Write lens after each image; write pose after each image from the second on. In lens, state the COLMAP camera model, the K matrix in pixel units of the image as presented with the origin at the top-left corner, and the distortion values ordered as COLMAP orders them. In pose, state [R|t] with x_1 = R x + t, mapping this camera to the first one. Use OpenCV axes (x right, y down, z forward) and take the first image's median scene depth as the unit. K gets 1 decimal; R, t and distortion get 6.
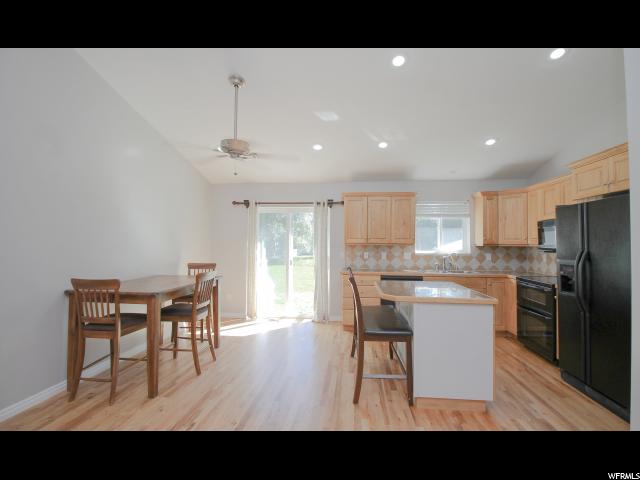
lens RADIAL K [[304.2, 0, 319.7], [0, 304.2, 237.1], [0, 0, 1]] dist [-0.003261, -0.000950]
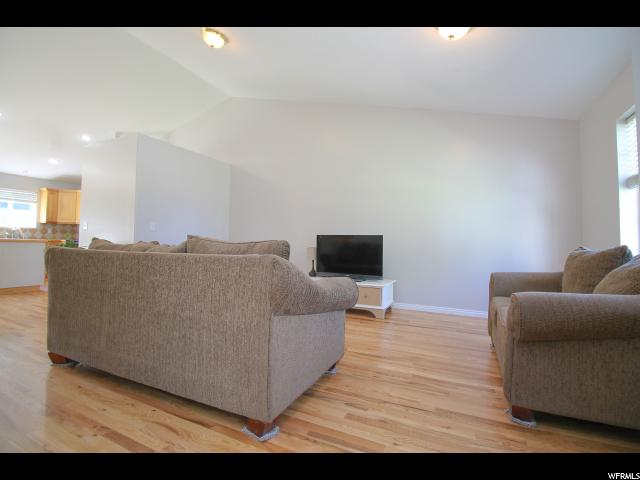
lens RADIAL K [[312.6, 0, 320.4], [0, 312.6, 232.0], [0, 0, 1]] dist [-0.013485, -0.001165]
pose [[0.341360, 0.031787, 0.939395, -0.455633], [-0.035826, 0.999142, -0.020790, 0.057205], [-0.939250, -0.026558, 0.342206, -0.839383]]
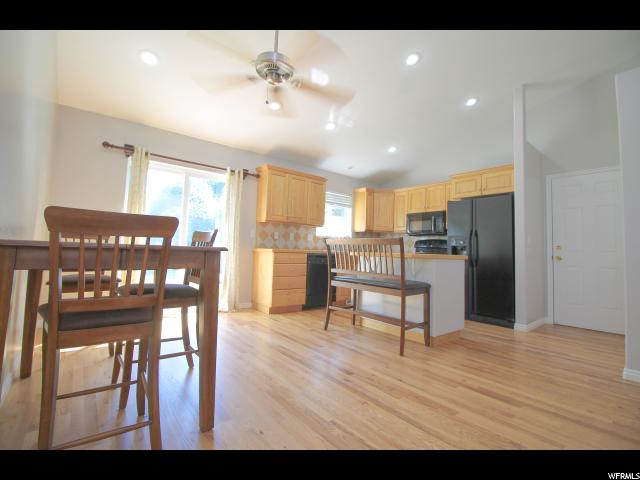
lens RADIAL K [[304.2, 0, 319.7], [0, 304.2, 237.1], [0, 0, 1]] dist [-0.003261, -0.000950]
pose [[0.701662, 0.051844, 0.710622, -0.464944], [-0.044900, 0.998584, -0.028518, 0.093683], [-0.711094, -0.011897, 0.702996, 0.245677]]
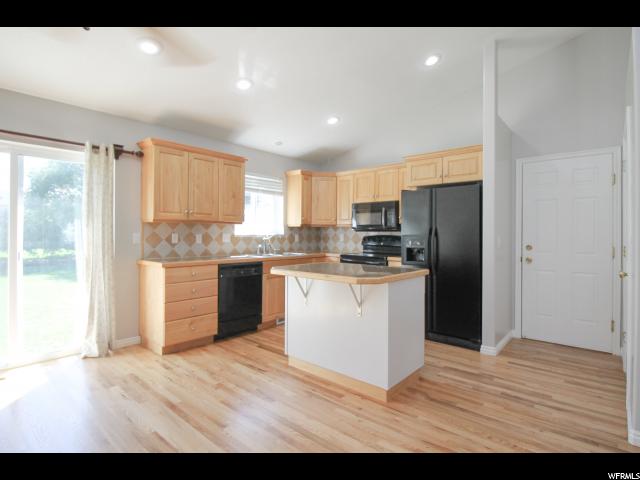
lens RADIAL K [[336.9, 0, 319.5], [0, 336.9, 237.9], [0, 0, 1]] dist [-0.000031, 0.000166]
pose [[0.570065, -0.011694, 0.821517, -0.306373], [-0.021004, 0.999364, 0.028801, 0.032761], [-0.821331, -0.033674, 0.569457, 0.323052]]
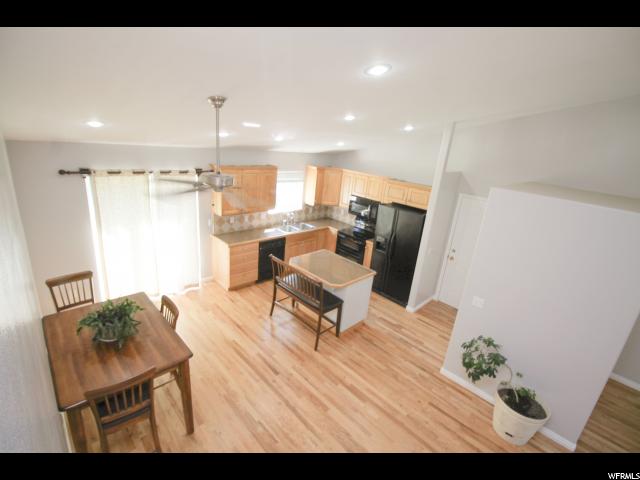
lens RADIAL K [[306.8, 0, 320.0], [0, 306.8, 240.0], [0, 0, 1]] dist [-0.002134, -0.000474]
pose [[0.629346, -0.205863, 0.749363, -0.527030], [-0.106877, 0.932184, 0.345847, -0.309591], [-0.769741, -0.297747, 0.564664, 0.121056]]
